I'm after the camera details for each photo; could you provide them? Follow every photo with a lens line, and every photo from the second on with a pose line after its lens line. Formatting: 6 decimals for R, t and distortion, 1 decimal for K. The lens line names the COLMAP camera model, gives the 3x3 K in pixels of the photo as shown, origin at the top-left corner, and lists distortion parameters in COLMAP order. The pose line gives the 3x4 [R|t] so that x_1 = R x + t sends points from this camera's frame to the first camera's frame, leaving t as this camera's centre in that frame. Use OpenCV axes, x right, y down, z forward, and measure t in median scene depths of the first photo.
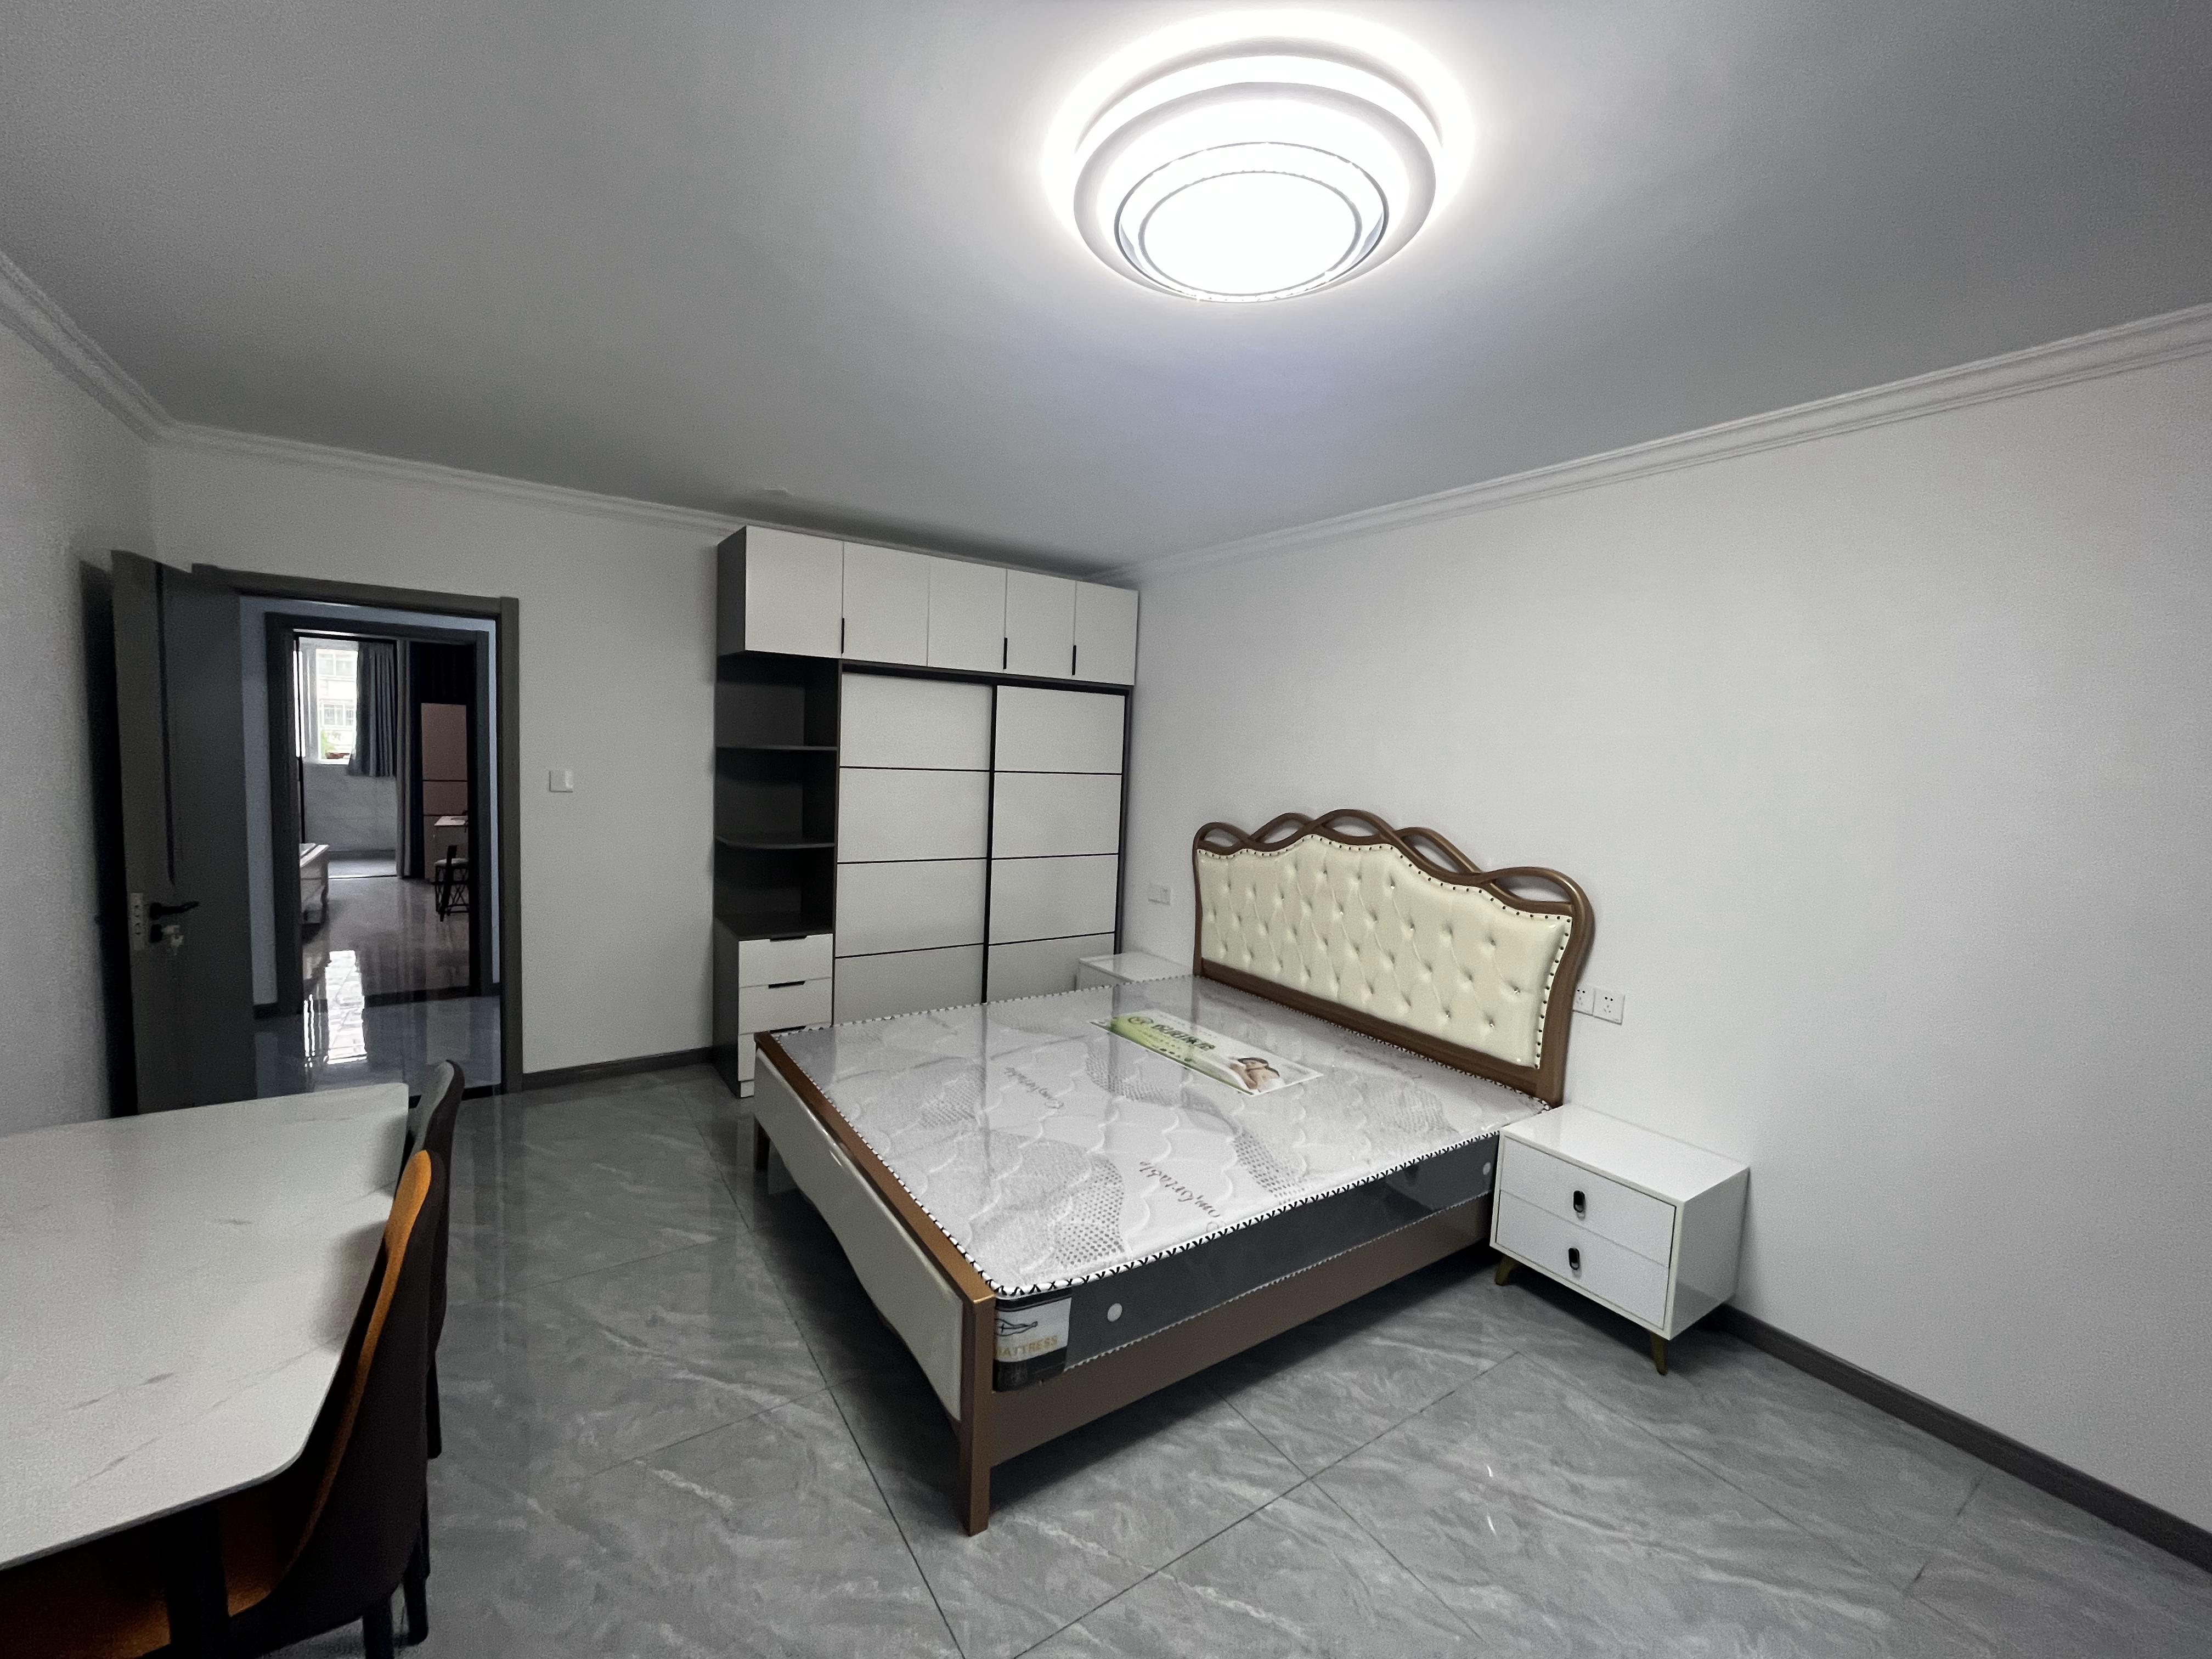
lens RADIAL K [[891.1, 0, 1099.6], [0, 891.1, 821.0], [0, 0, 1]] dist [-0.001609, 0.000604]
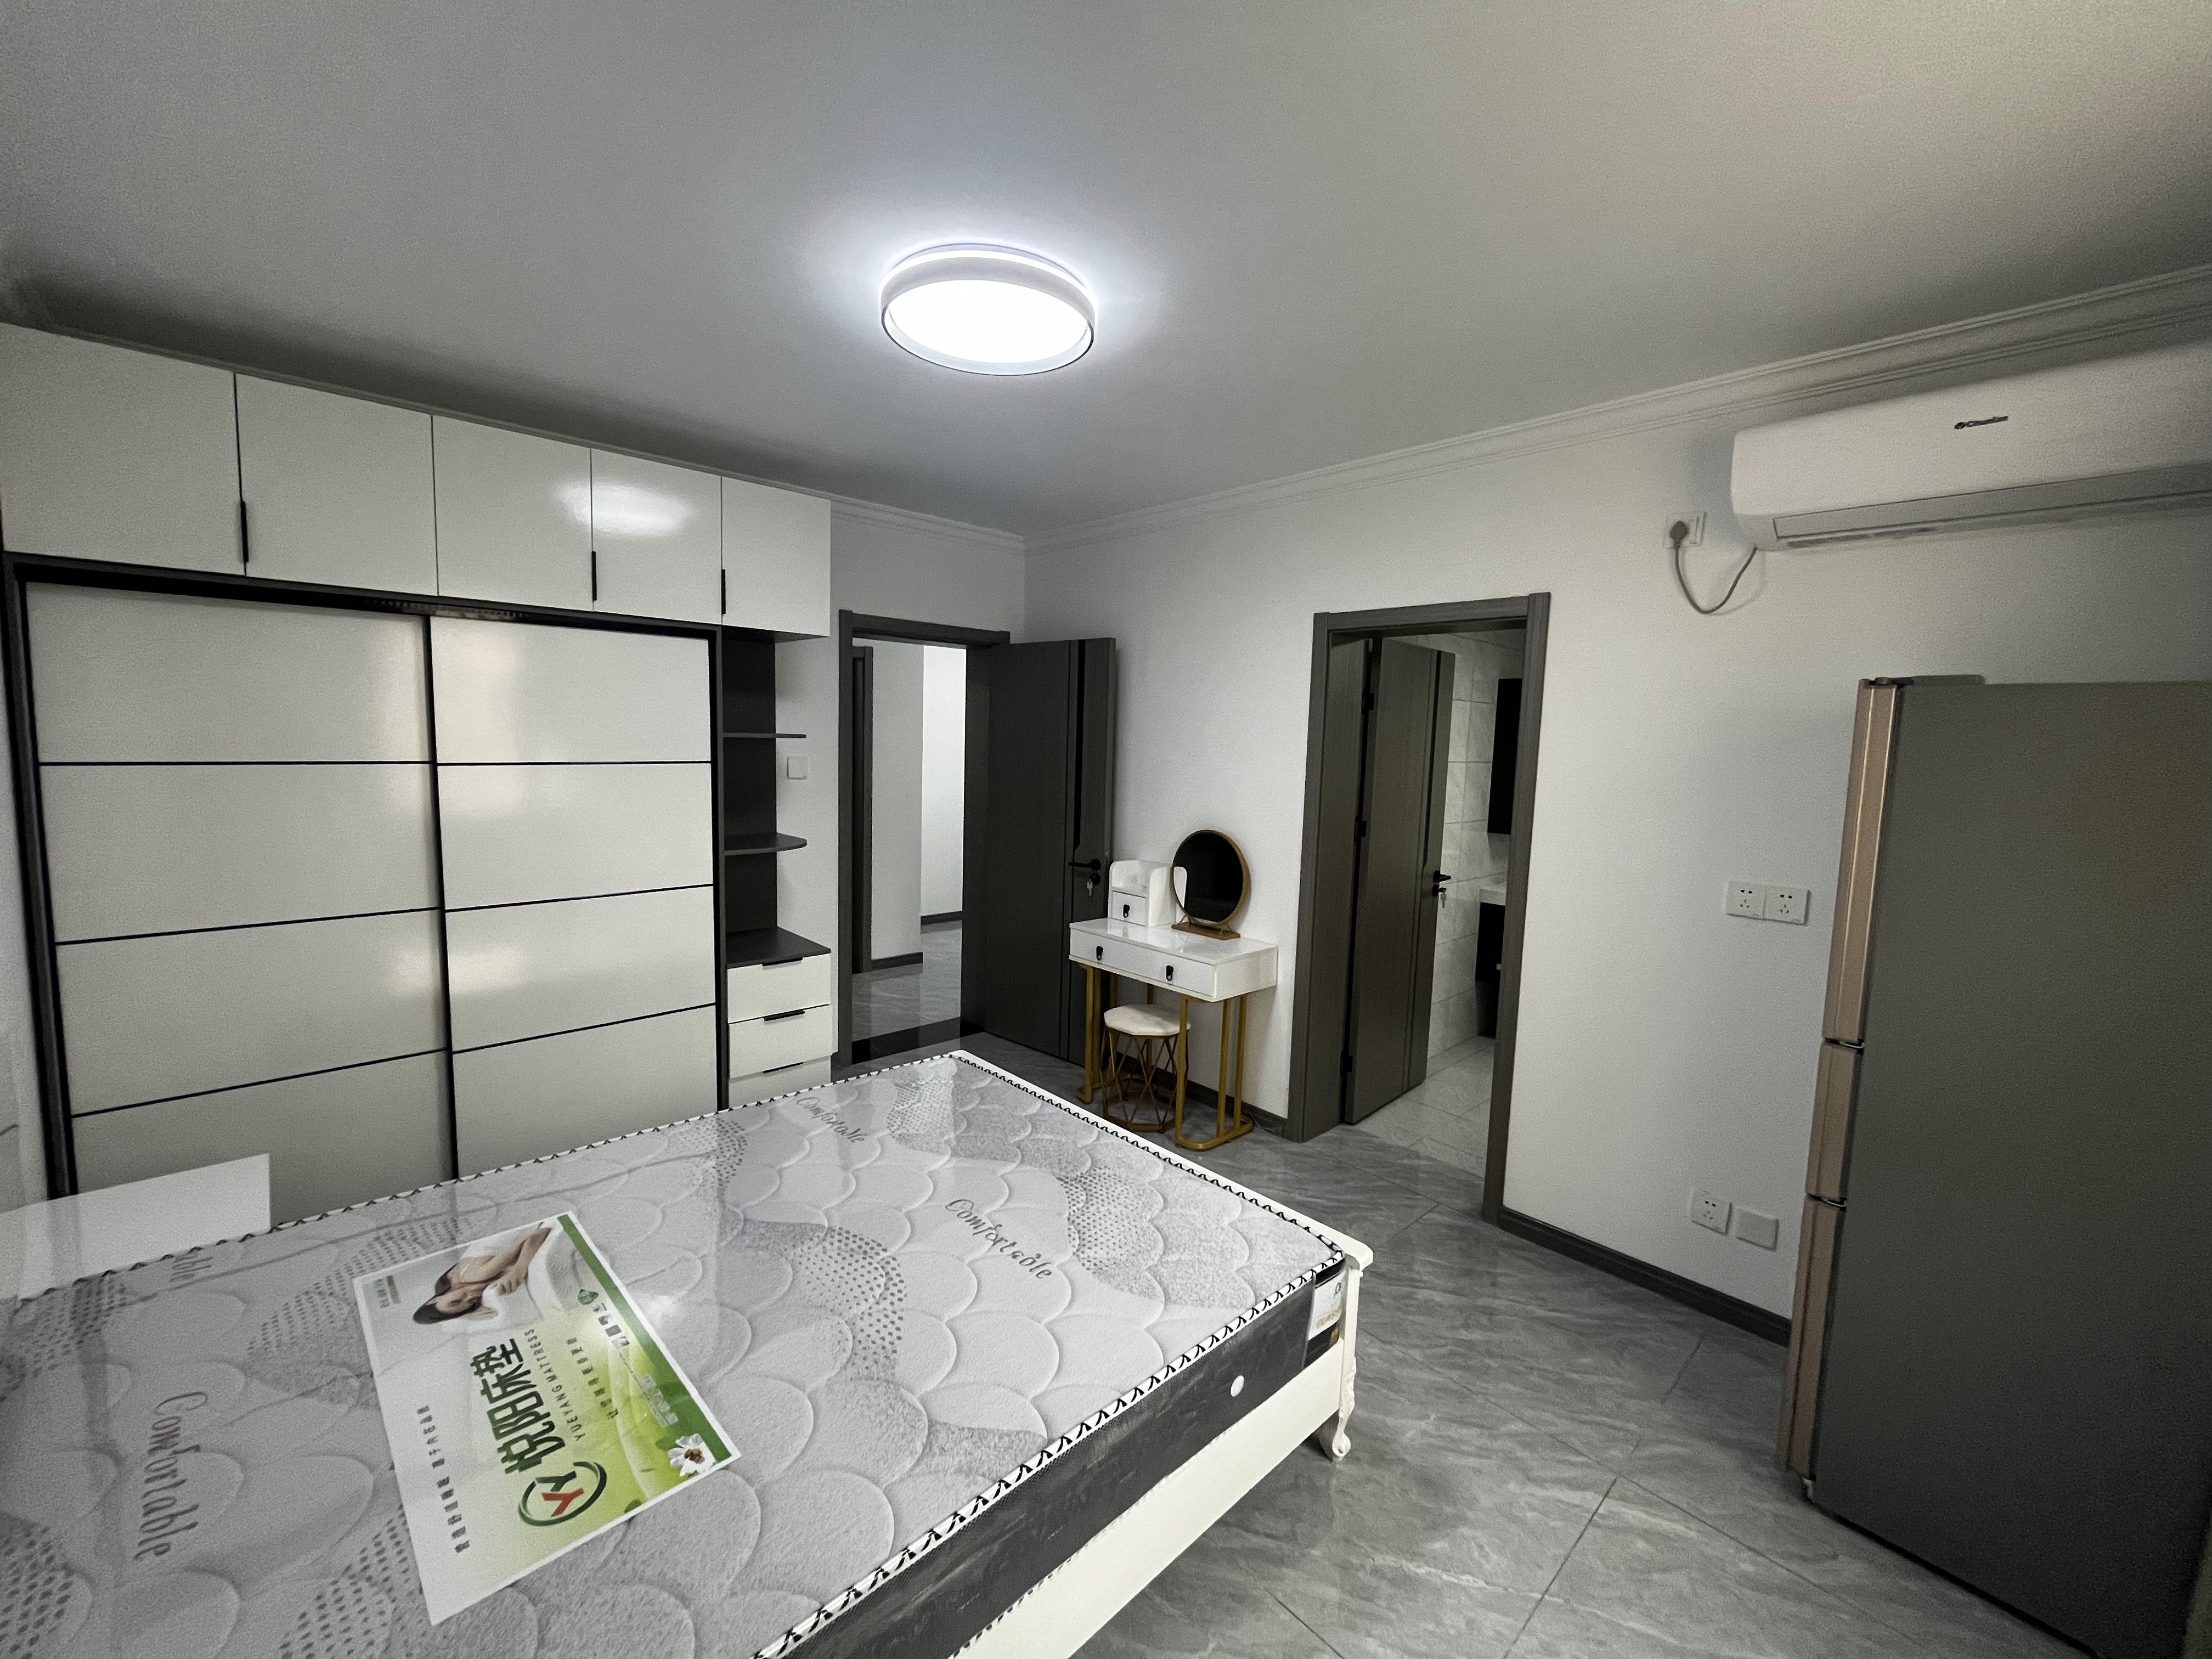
lens RADIAL K [[890.8, 0, 1099.6], [0, 890.8, 821.0], [0, 0, 1]] dist [-0.005272, 0.000802]
pose [[-0.989442, -0.059589, -0.132114, -0.119791], [-0.081888, 0.981970, 0.170378, -0.127381], [0.119579, 0.179398, -0.976482, 1.632061]]
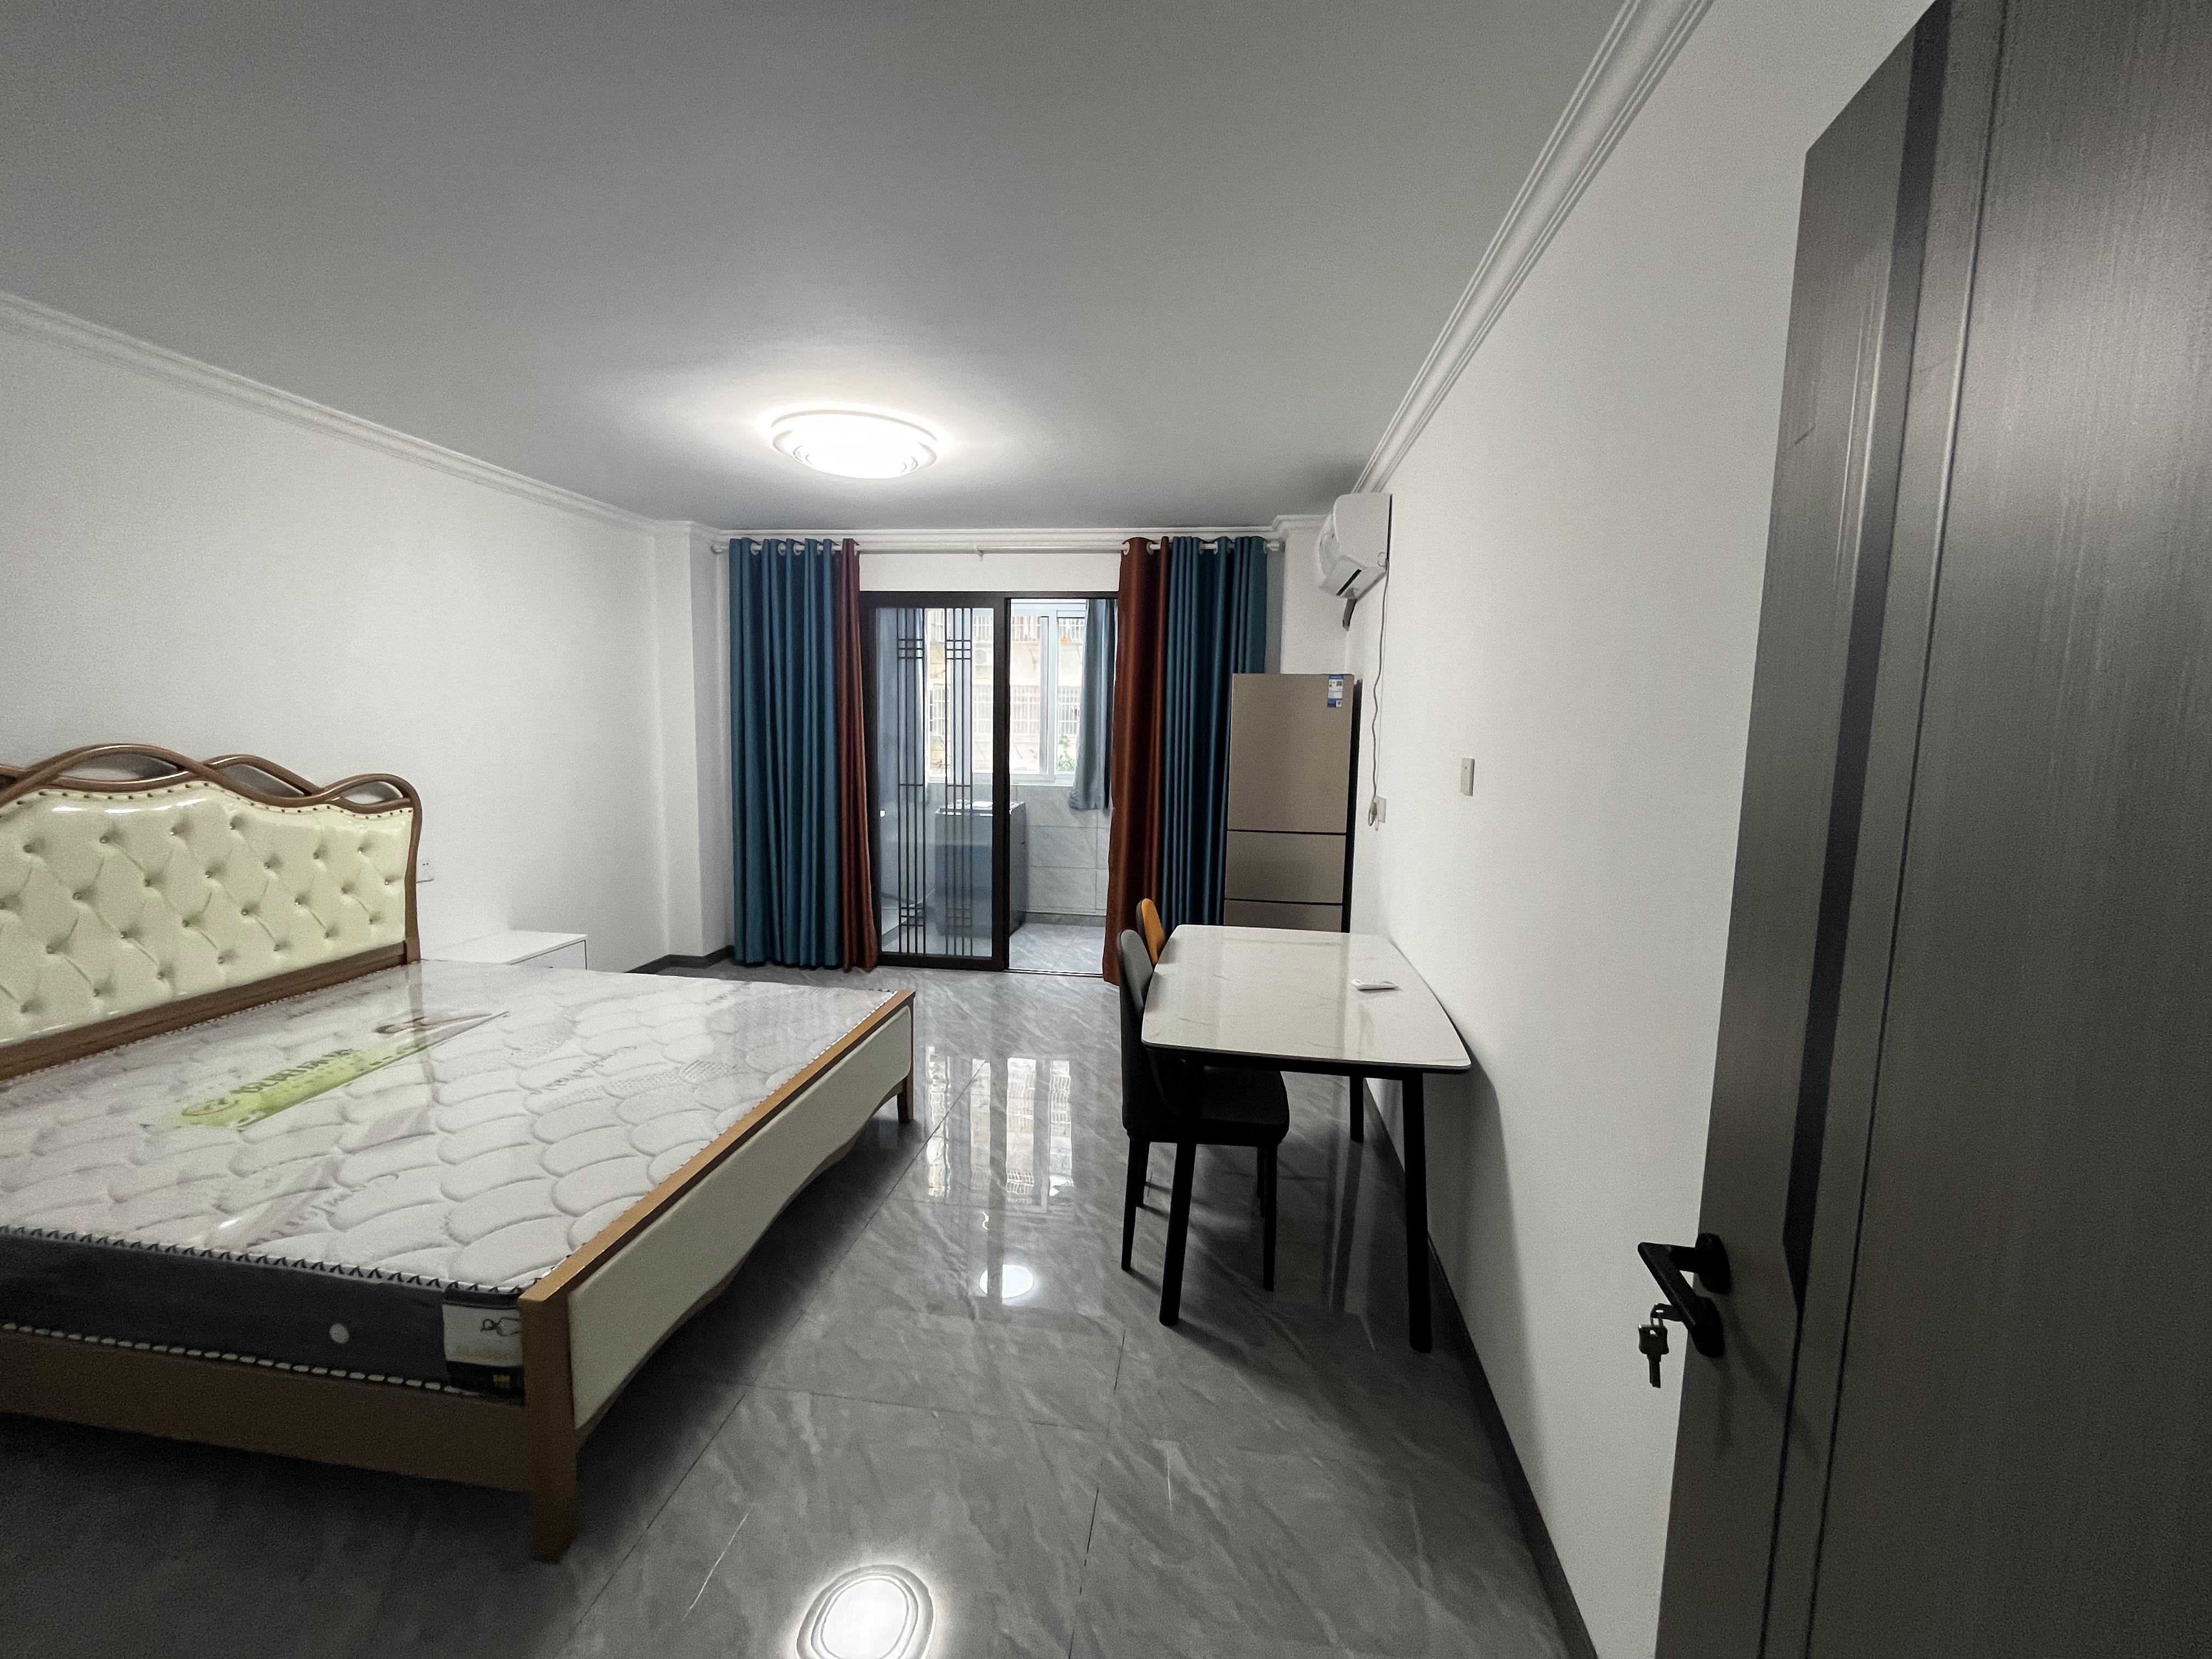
lens RADIAL K [[892.1, 0, 1100.8], [0, 892.1, 821.4], [0, 0, 1]] dist [-0.004038, 0.000470]
pose [[-0.738590, -0.132675, 0.660970, -0.997117], [0.003258, 0.979729, 0.200299, -0.118152], [-0.674147, 0.150092, -0.723186, 1.246101]]
